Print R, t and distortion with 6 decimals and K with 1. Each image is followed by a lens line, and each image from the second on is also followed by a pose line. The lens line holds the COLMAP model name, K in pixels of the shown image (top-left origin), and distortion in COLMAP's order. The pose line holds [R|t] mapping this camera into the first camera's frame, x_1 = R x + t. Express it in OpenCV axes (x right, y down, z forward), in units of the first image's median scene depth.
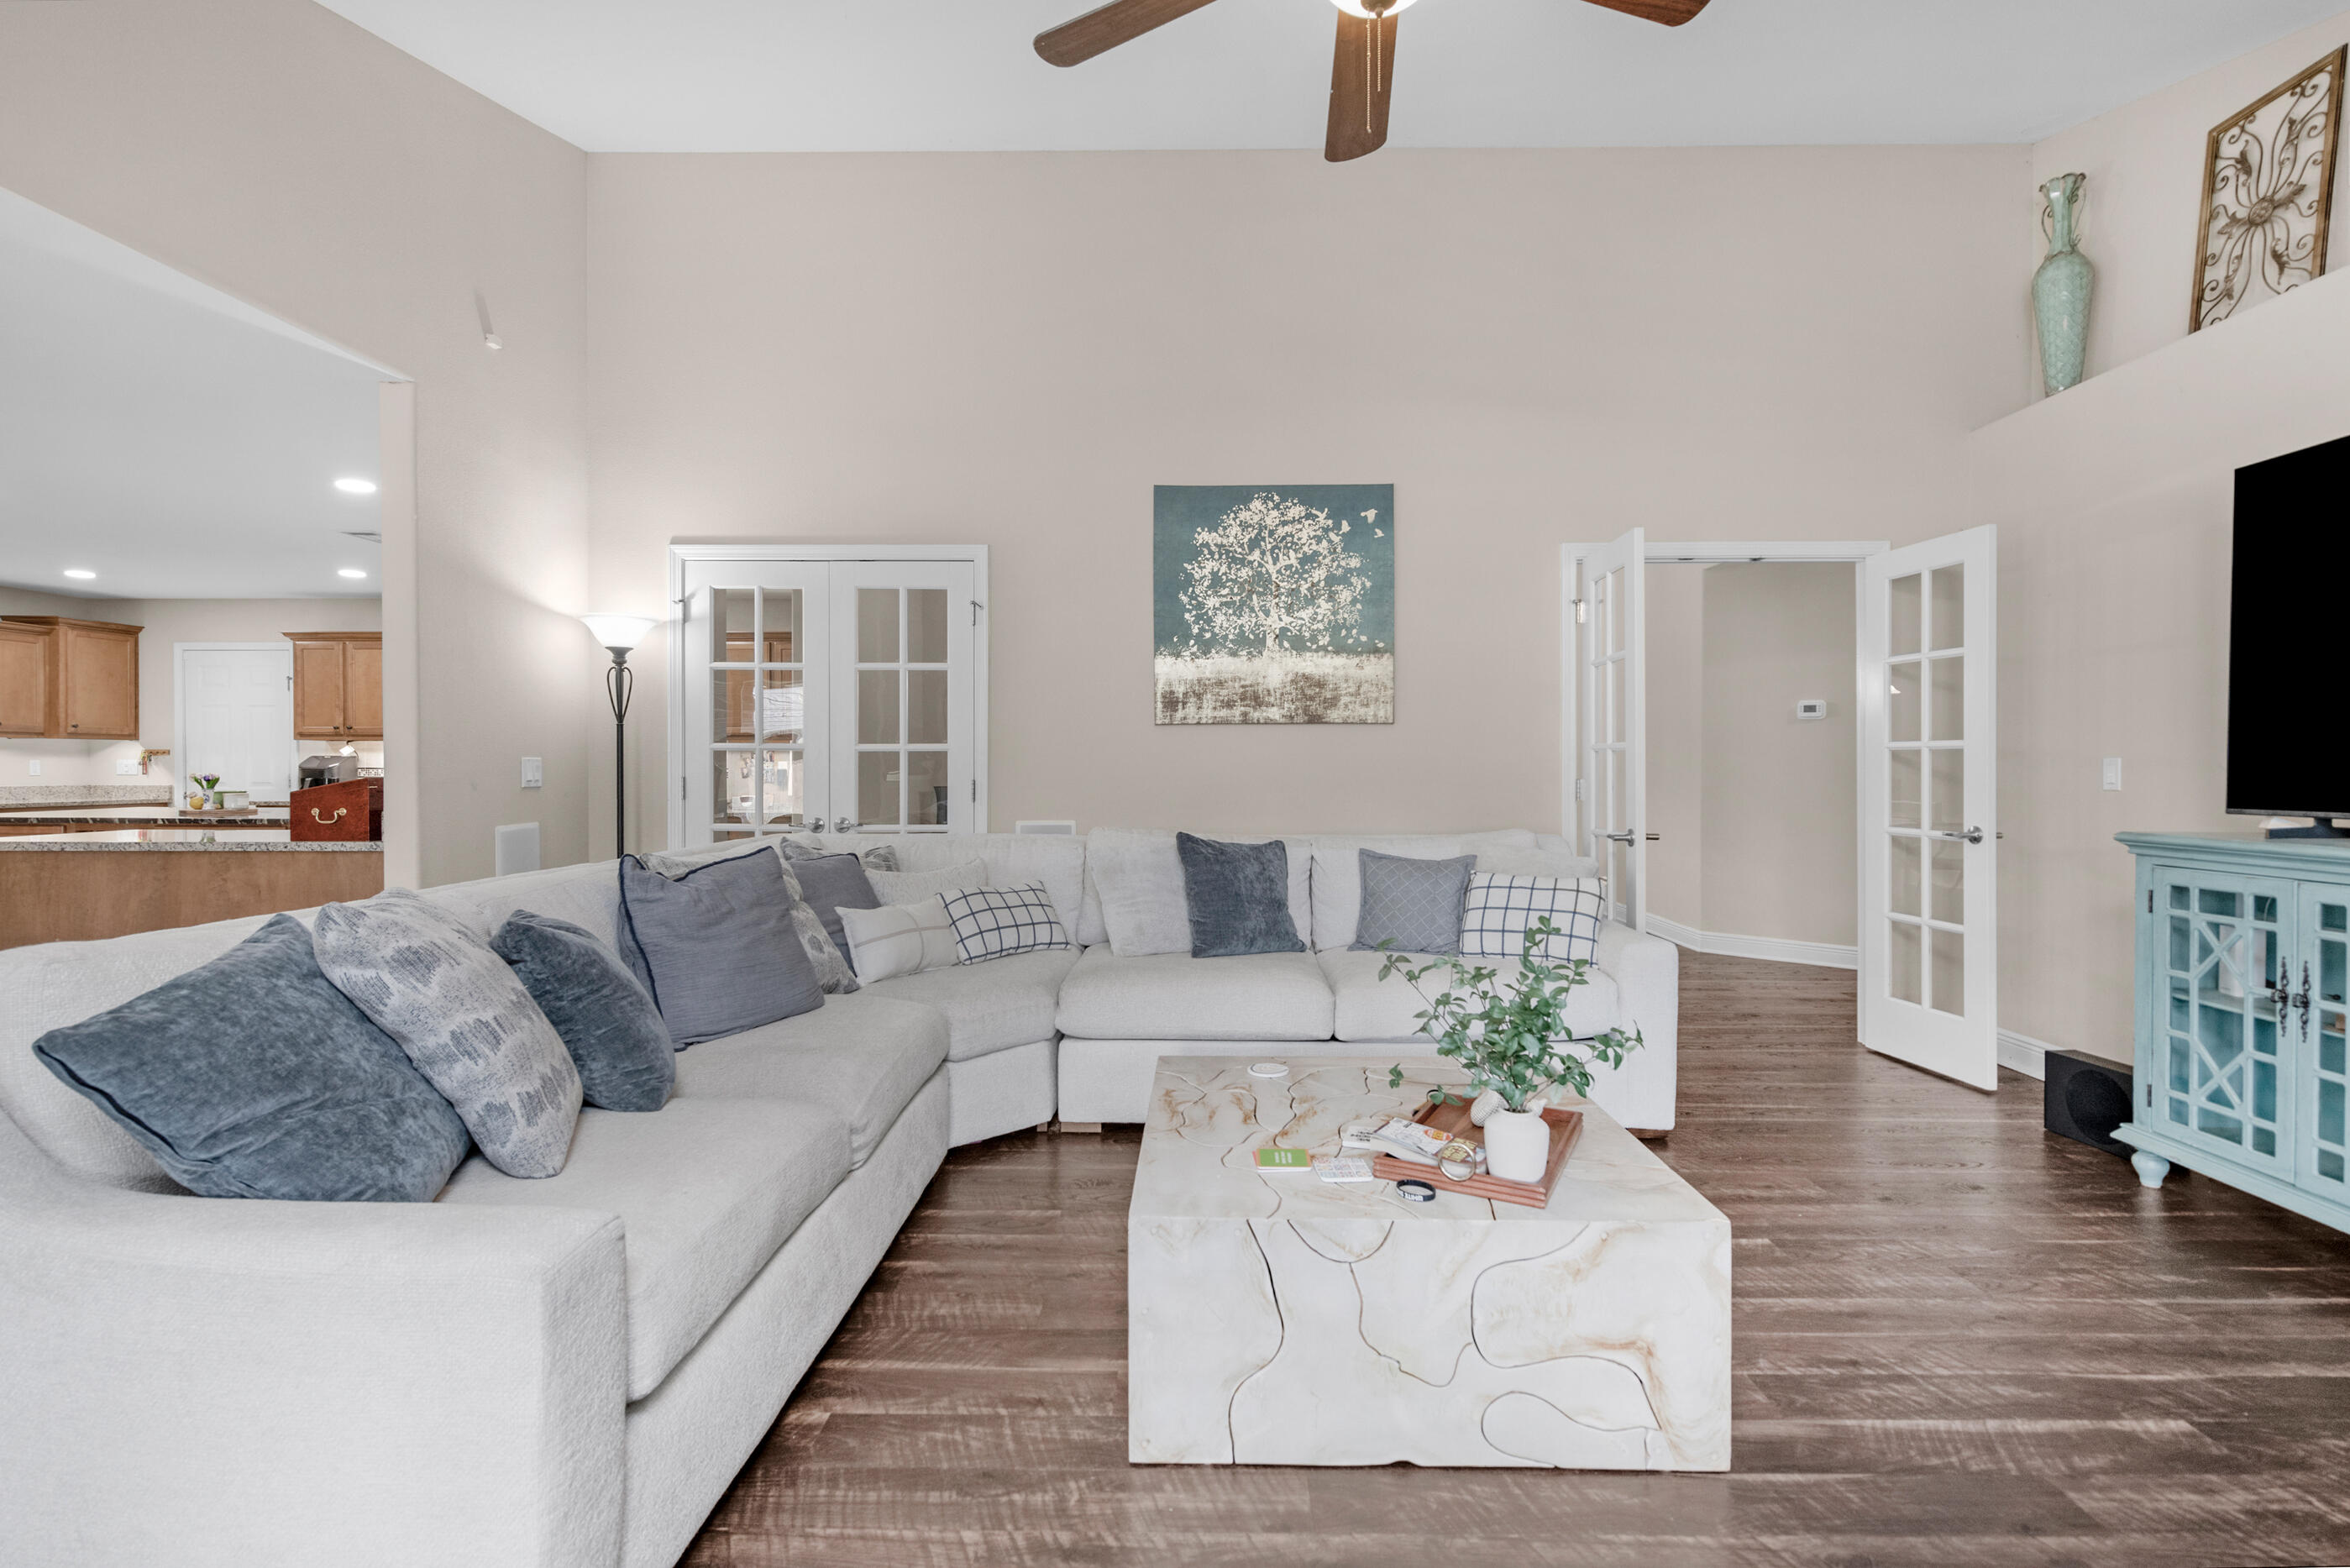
lens RADIAL K [[1075.1, 0, 1179.7], [0, 1075.1, 774.5], [0, 0, 1]] dist [0.002770, -0.001351]
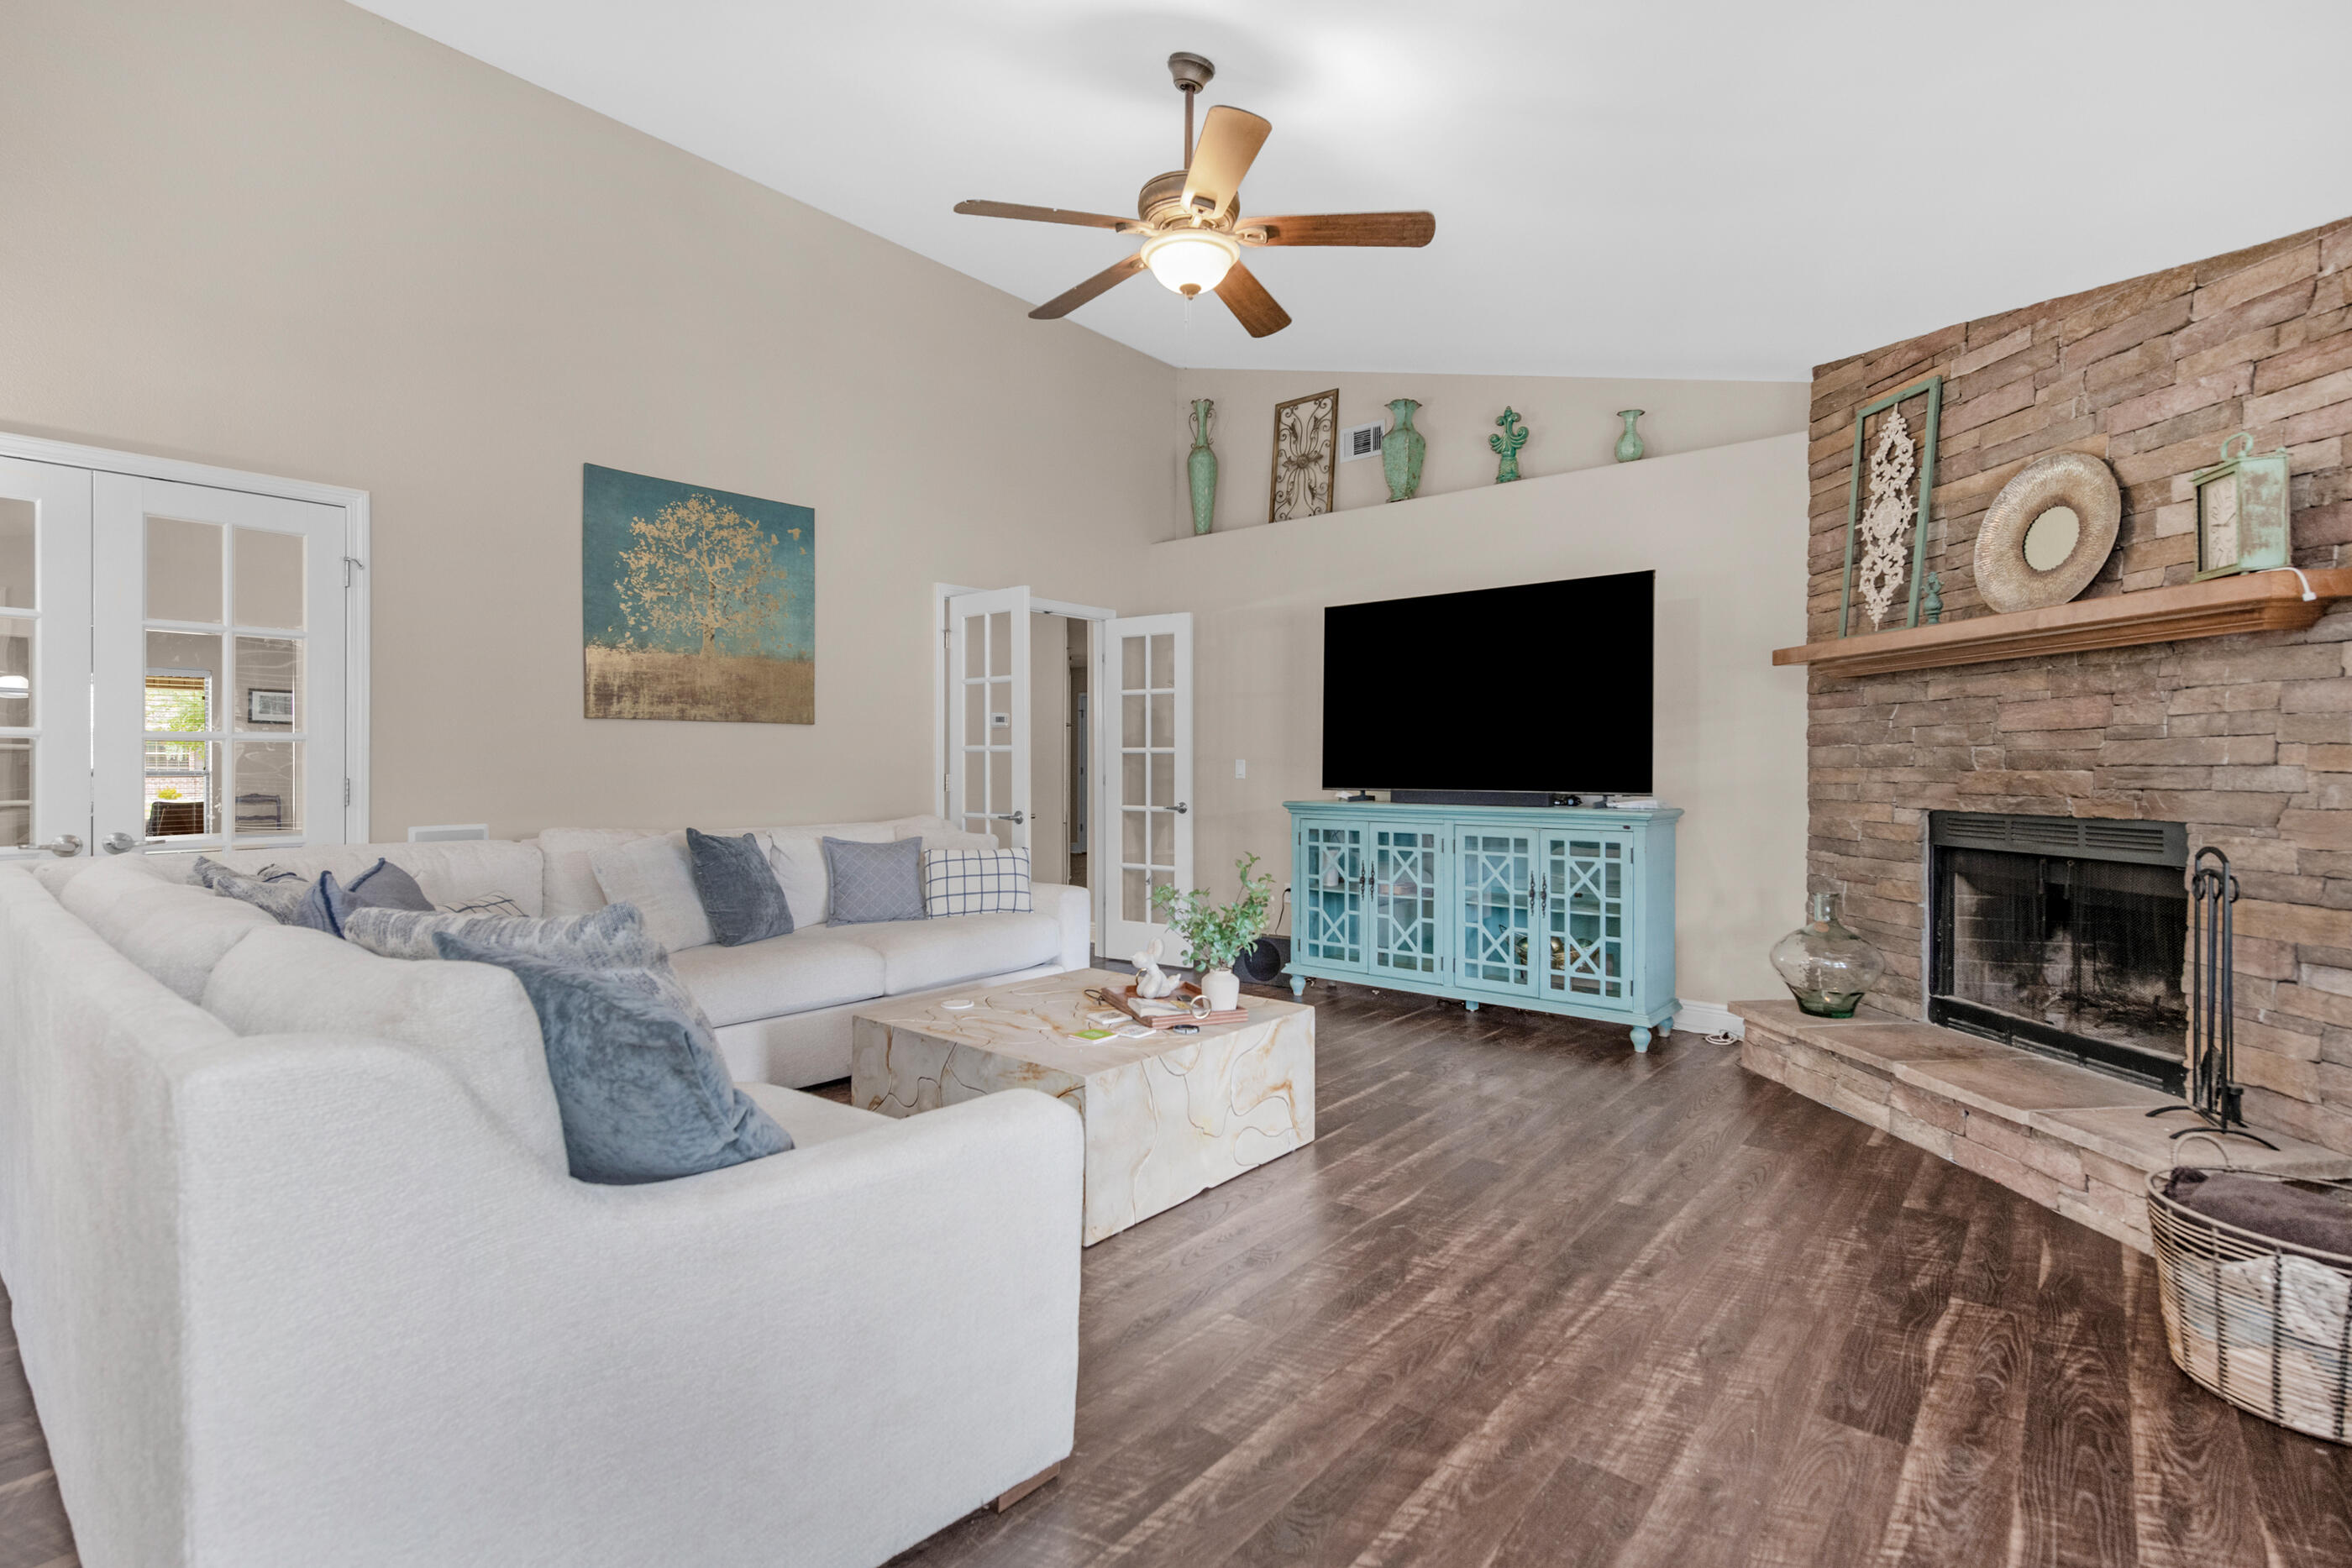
lens RADIAL K [[1075.9, 0, 1189.0], [0, 1075.9, 786.3], [0, 0, 1]] dist [0.002770, -0.001351]
pose [[0.628697, -0.013210, 0.777538, -0.428594], [0.003079, 0.999890, 0.014498, 0.001308], [-0.777644, -0.006721, 0.628669, -0.001789]]
